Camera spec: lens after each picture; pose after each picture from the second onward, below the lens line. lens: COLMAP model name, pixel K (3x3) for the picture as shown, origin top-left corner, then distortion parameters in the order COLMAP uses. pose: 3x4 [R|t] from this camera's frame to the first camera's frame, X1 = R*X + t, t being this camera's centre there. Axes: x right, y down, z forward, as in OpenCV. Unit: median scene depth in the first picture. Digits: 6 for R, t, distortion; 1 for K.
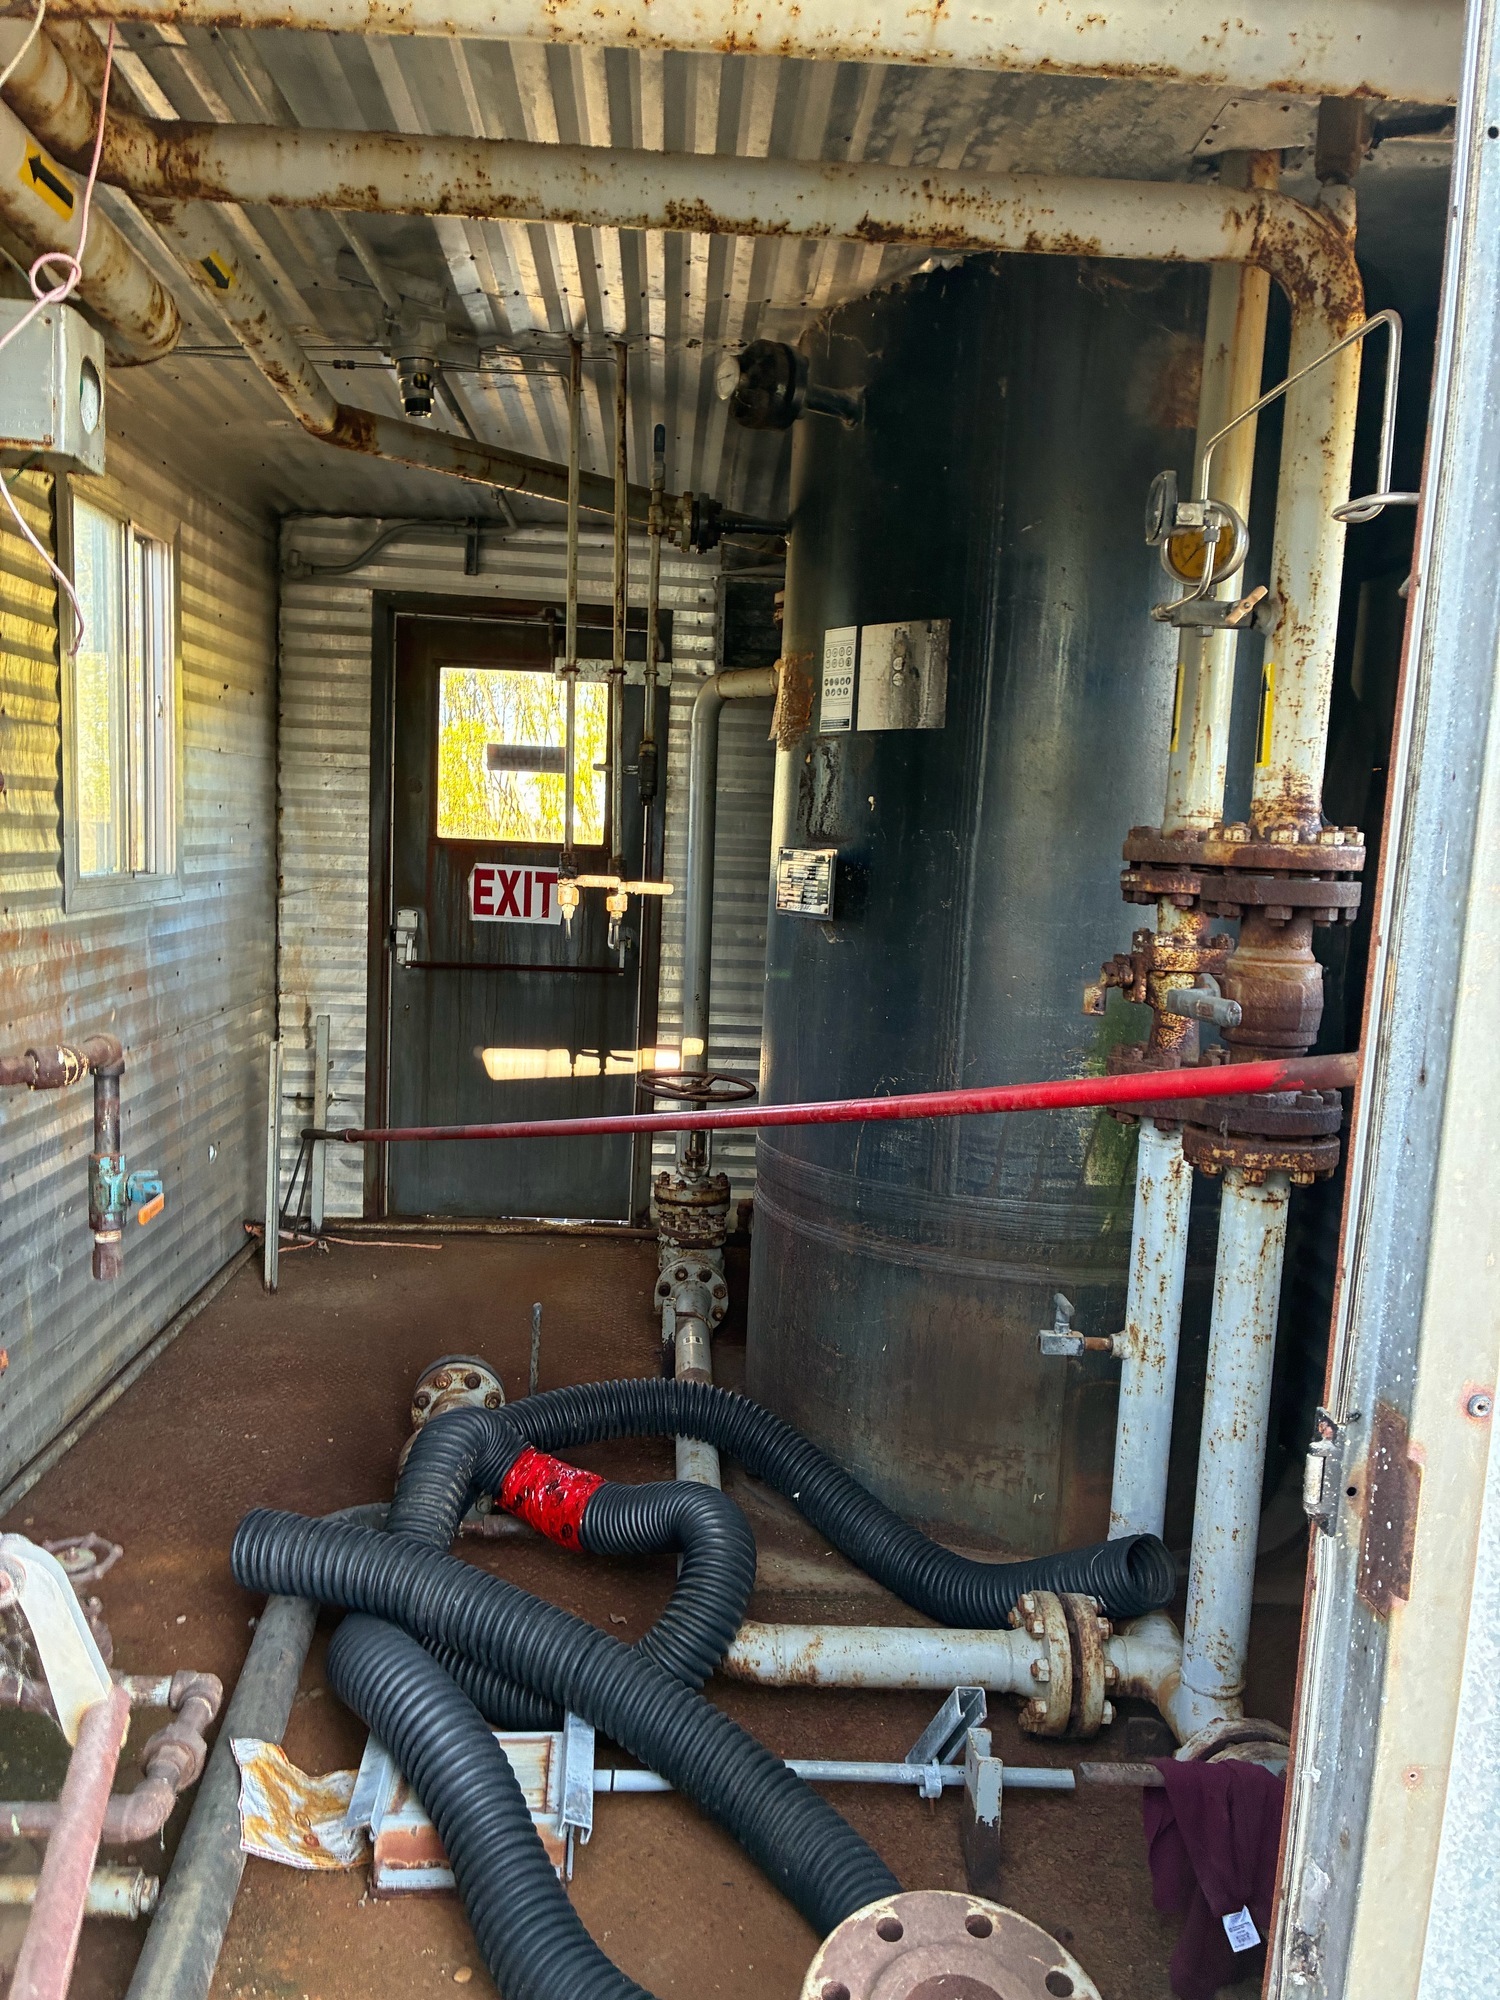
lens RADIAL K [[1531.8, 0, 732.5], [0, 1531.8, 1007.9], [0, 0, 1]] dist [0.055104, -0.068354]
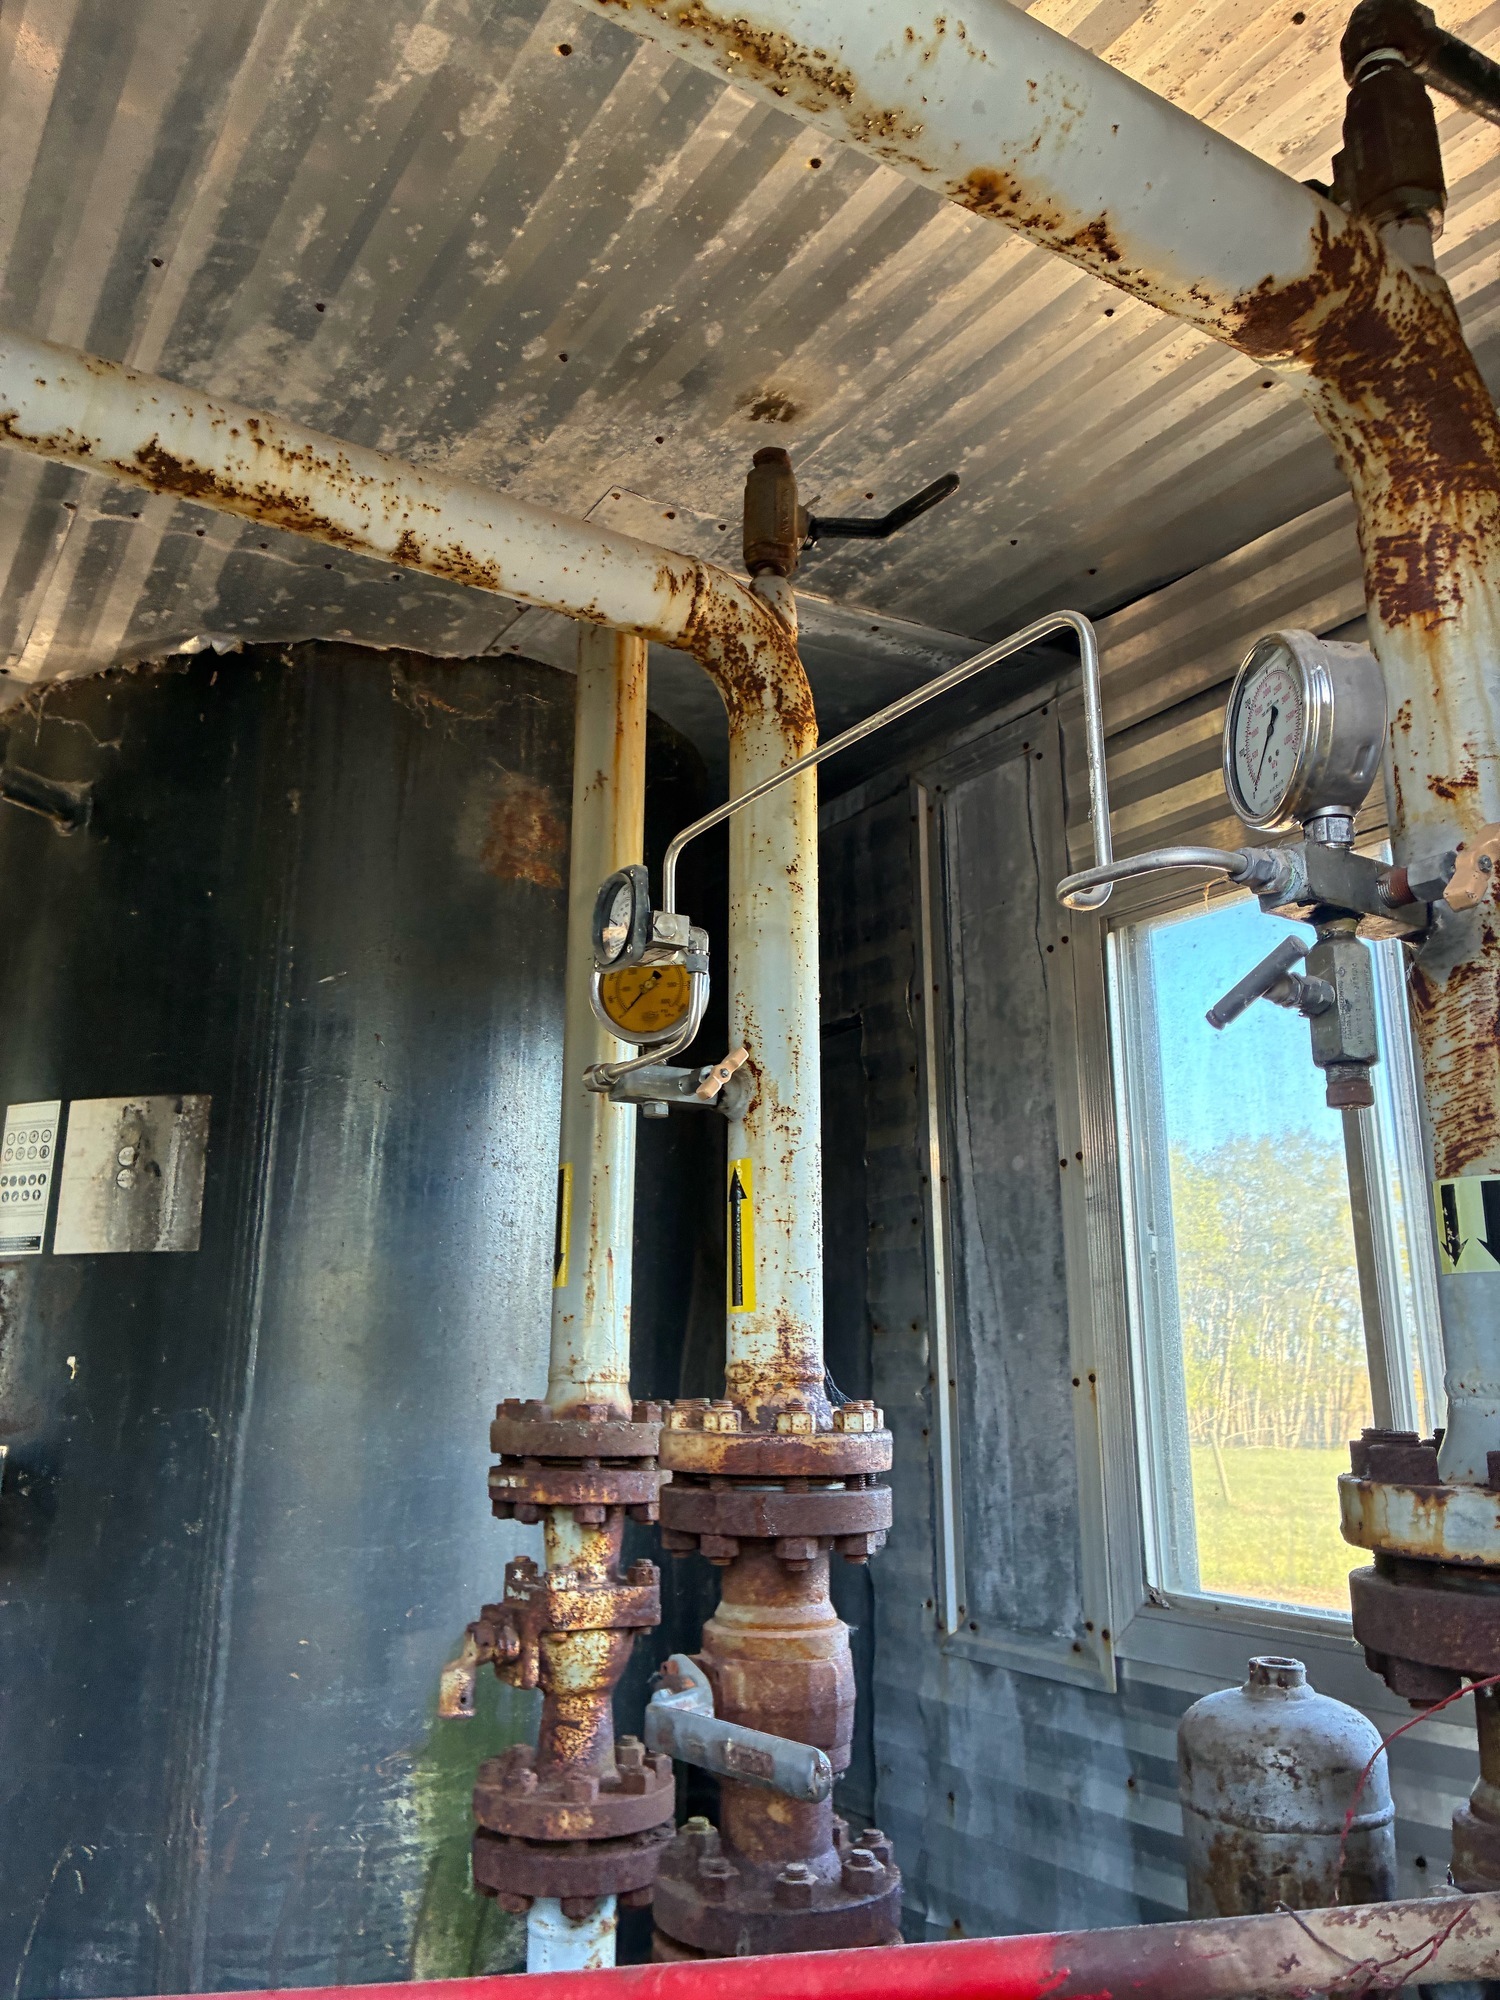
lens RADIAL K [[1531.8, 0, 728.8], [0, 1531.8, 989.3], [0, 0, 1]] dist [0.055104, -0.068354]
pose [[0.869983, 0.088055, 0.485156, 0.002773], [0.083235, 0.943580, -0.320514, -0.056211], [-0.486006, 0.319224, 0.813569, 0.310290]]
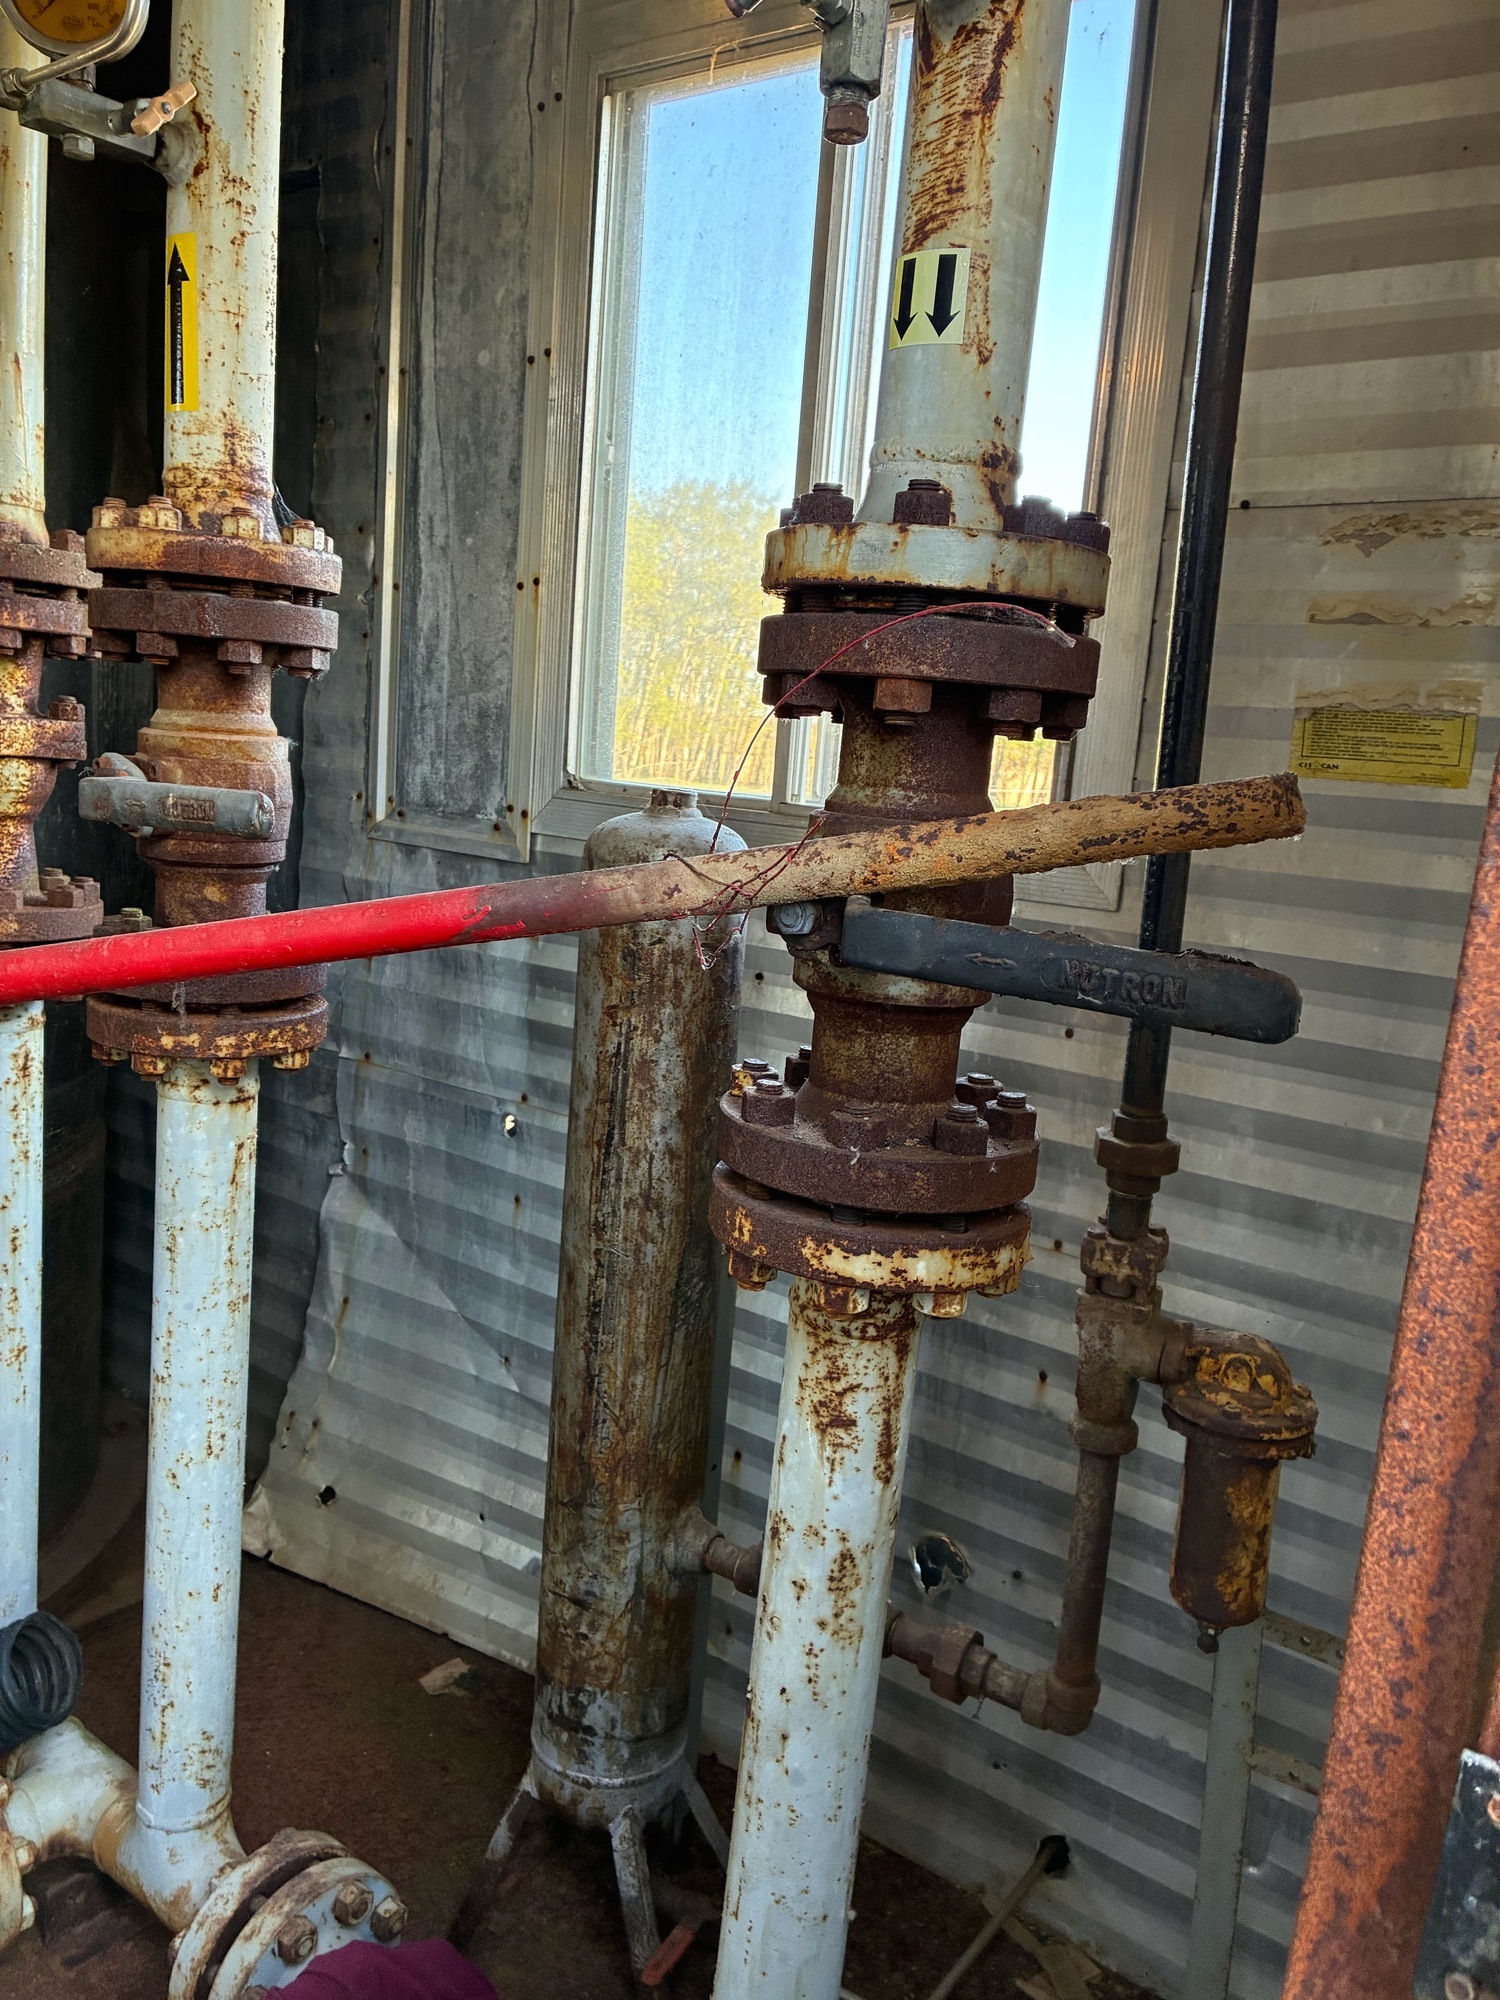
lens RADIAL K [[1531.8, 0, 720.7], [0, 1531.8, 998.5], [0, 0, 1]] dist [0.055104, -0.068354]
pose [[0.645948, -0.119744, 0.753931, -0.008375], [0.032531, 0.991042, 0.129531, 0.002158], [-0.762688, -0.059144, 0.644057, 0.315661]]
